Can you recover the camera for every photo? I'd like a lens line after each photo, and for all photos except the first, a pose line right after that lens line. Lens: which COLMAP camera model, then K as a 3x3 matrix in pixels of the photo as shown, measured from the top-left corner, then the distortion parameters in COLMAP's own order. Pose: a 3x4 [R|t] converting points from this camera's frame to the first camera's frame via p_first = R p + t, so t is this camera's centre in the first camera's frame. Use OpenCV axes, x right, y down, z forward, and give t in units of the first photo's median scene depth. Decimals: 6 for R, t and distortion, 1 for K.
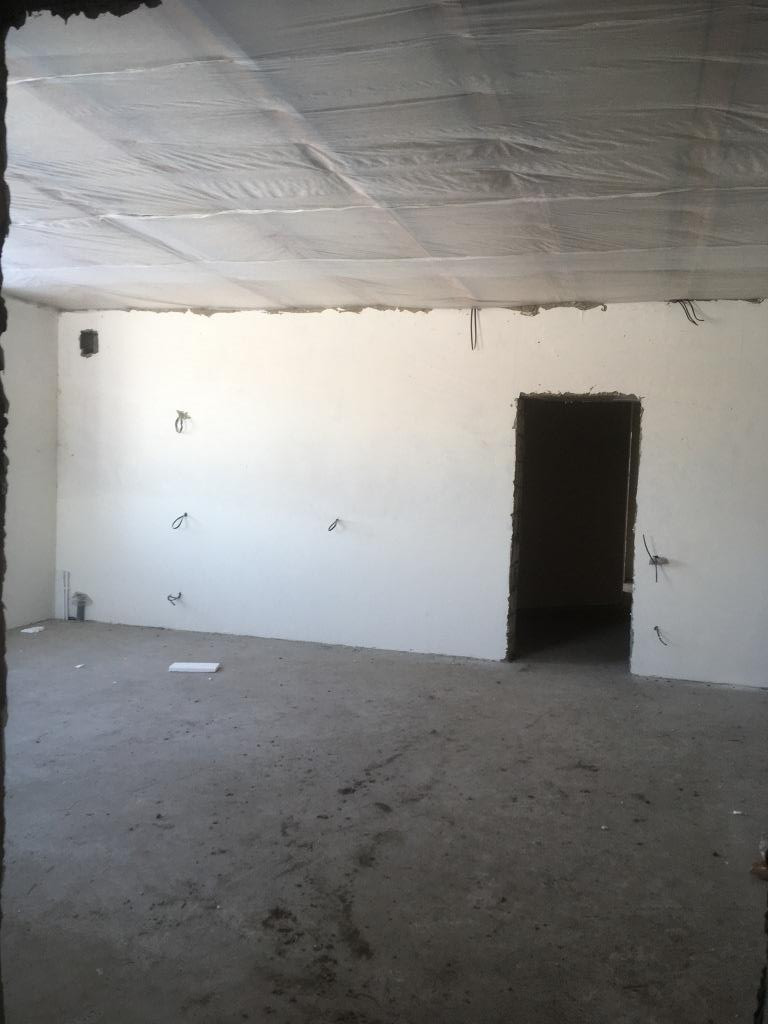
lens RADIAL K [[858.7, 0, 387.9], [0, 858.7, 514.4], [0, 0, 1]] dist [0.126016, -0.181048]
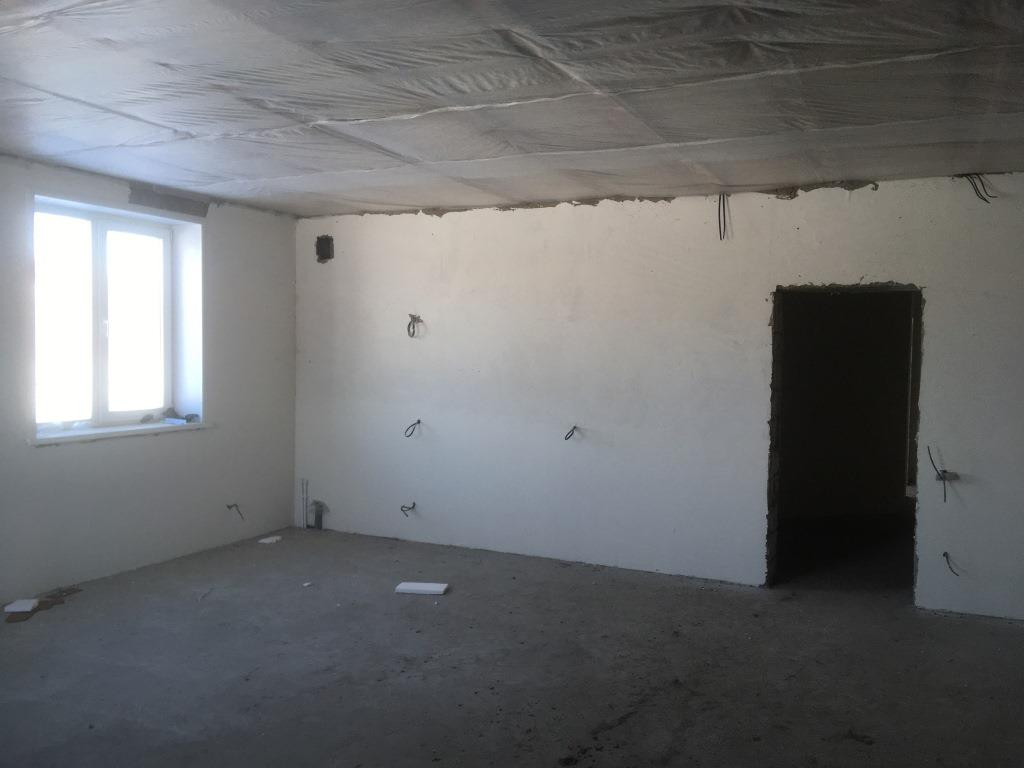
lens RADIAL K [[858.7, 0, 512.0], [0, 858.7, 384.0], [0, 0, 1]] dist [0.126016, -0.181048]
pose [[0.987390, -0.012829, -0.157784, 0.024474], [0.010261, 0.999802, -0.017078, -0.027828], [0.157972, 0.015243, 0.987326, 0.074741]]
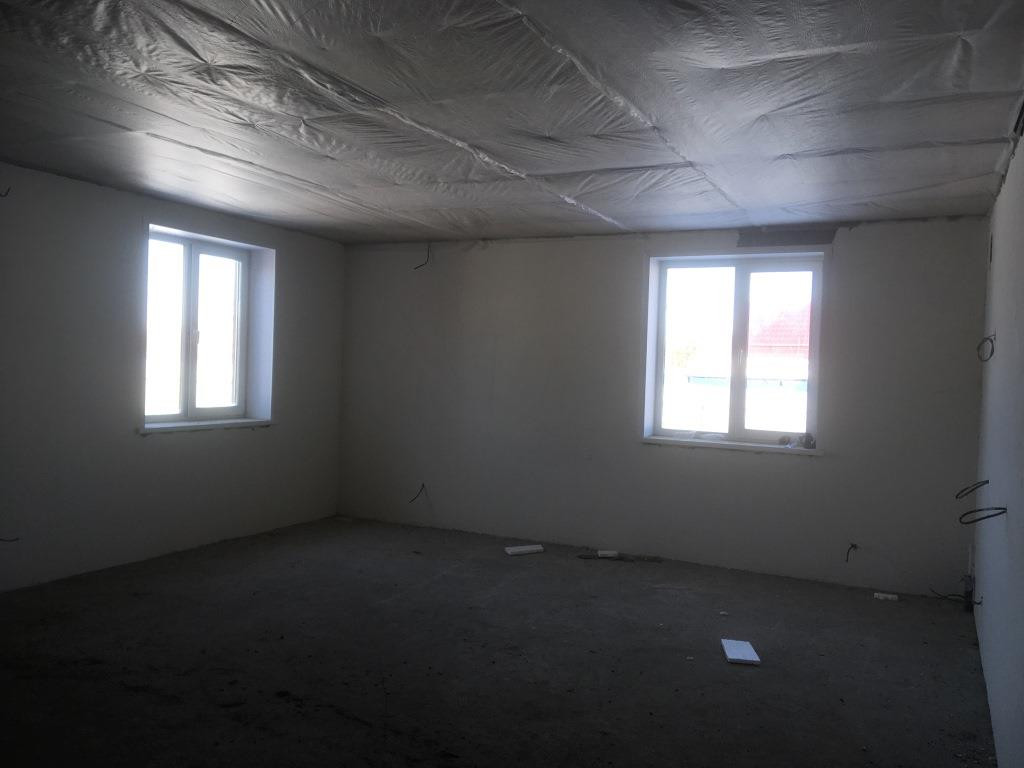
lens RADIAL K [[858.7, 0, 512.0], [0, 858.7, 384.0], [0, 0, 1]] dist [0.126016, -0.181048]
pose [[-0.158760, -0.014994, -0.987203, 0.586640], [-0.091827, 0.995775, -0.000357, -0.048289], [0.983038, 0.090595, -0.159466, 0.864356]]
